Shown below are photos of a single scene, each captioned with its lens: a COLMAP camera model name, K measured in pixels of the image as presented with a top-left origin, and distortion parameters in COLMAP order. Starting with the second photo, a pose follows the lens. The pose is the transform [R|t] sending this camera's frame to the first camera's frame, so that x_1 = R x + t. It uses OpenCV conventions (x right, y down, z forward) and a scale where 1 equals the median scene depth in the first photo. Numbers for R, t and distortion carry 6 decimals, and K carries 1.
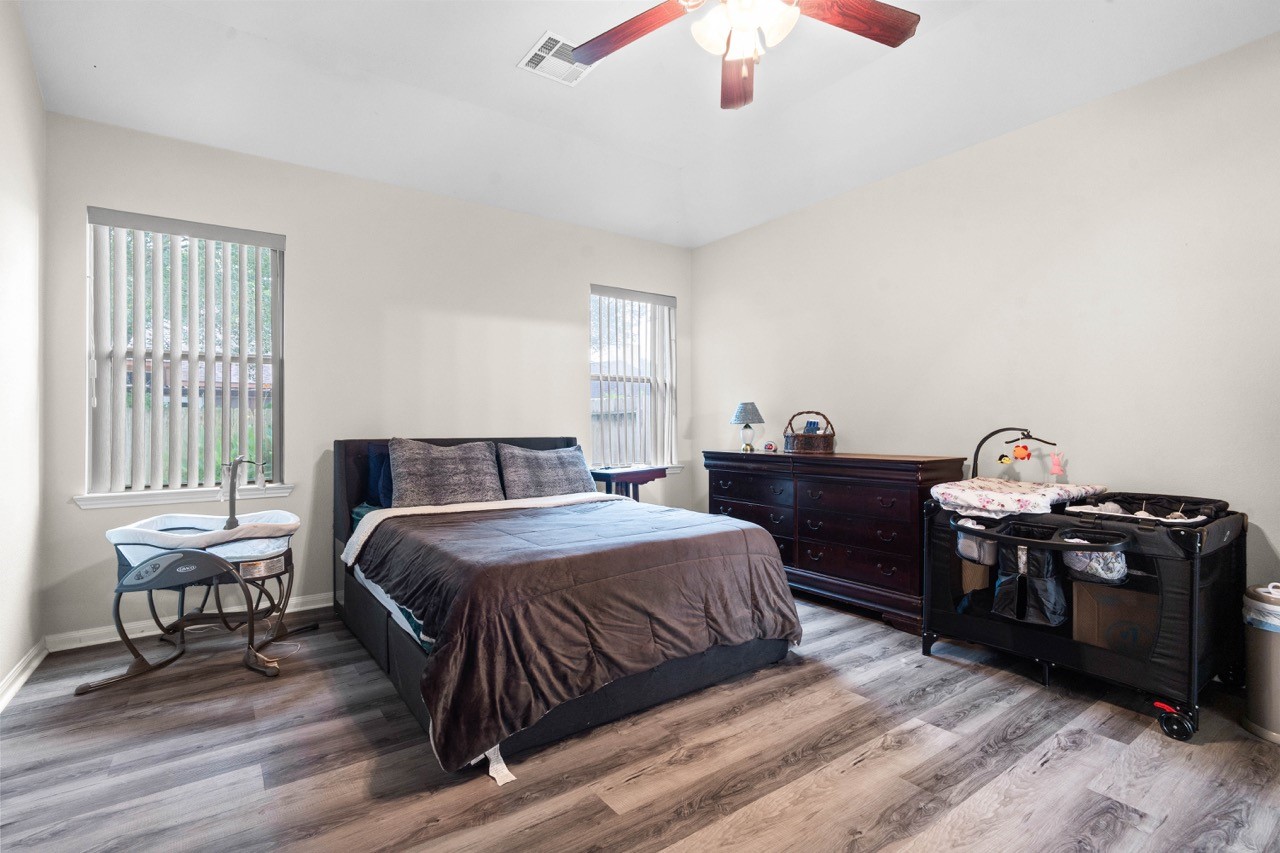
lens RADIAL K [[602.9, 0, 643.4], [0, 602.9, 430.2], [0, 0, 1]] dist [-0.016700, 0.007261]
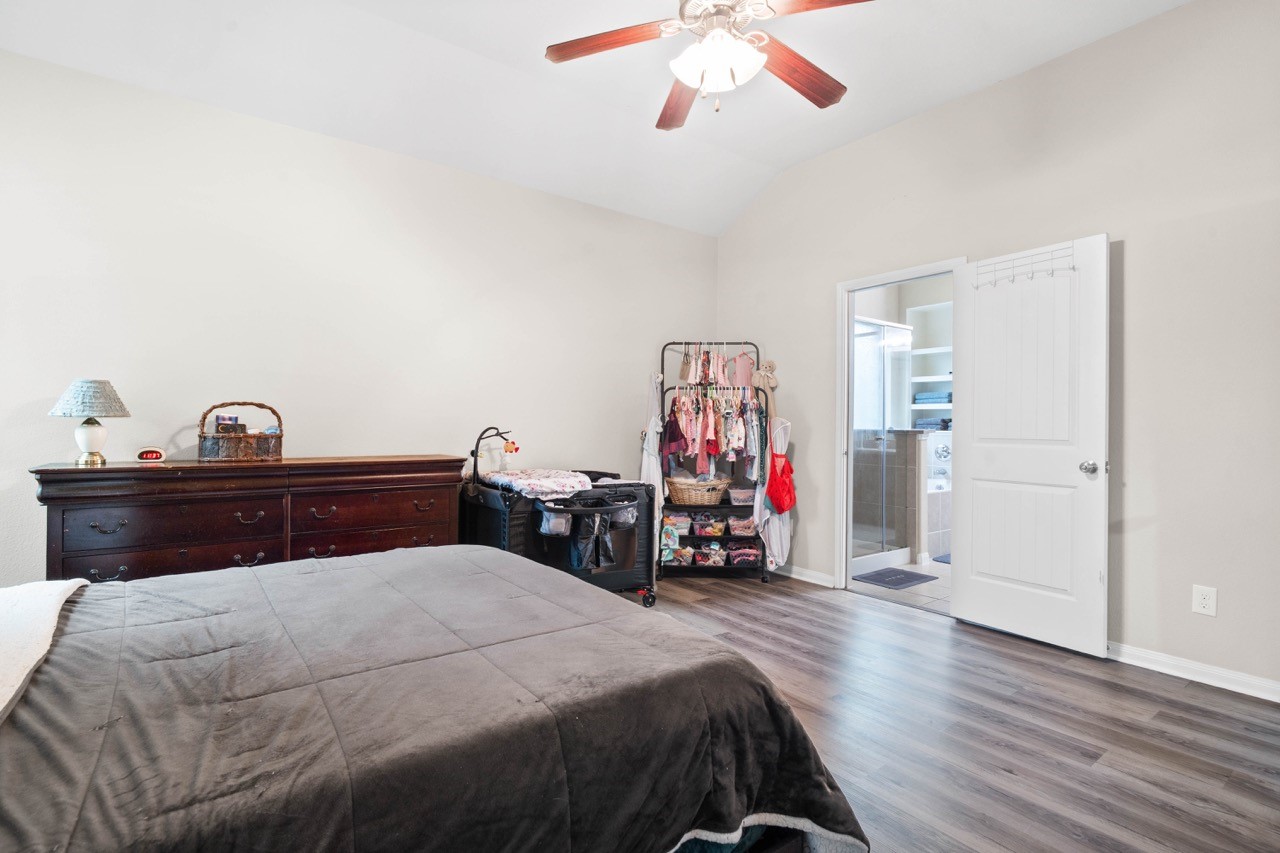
lens RADIAL K [[602.9, 0, 639.2], [0, 602.9, 421.7], [0, 0, 1]] dist [-0.016700, 0.007261]
pose [[-0.009391, 0.005304, 0.999942, -0.456022], [-0.004620, 0.999975, -0.005348, -0.006778], [-0.999945, -0.004670, -0.009366, 0.550736]]
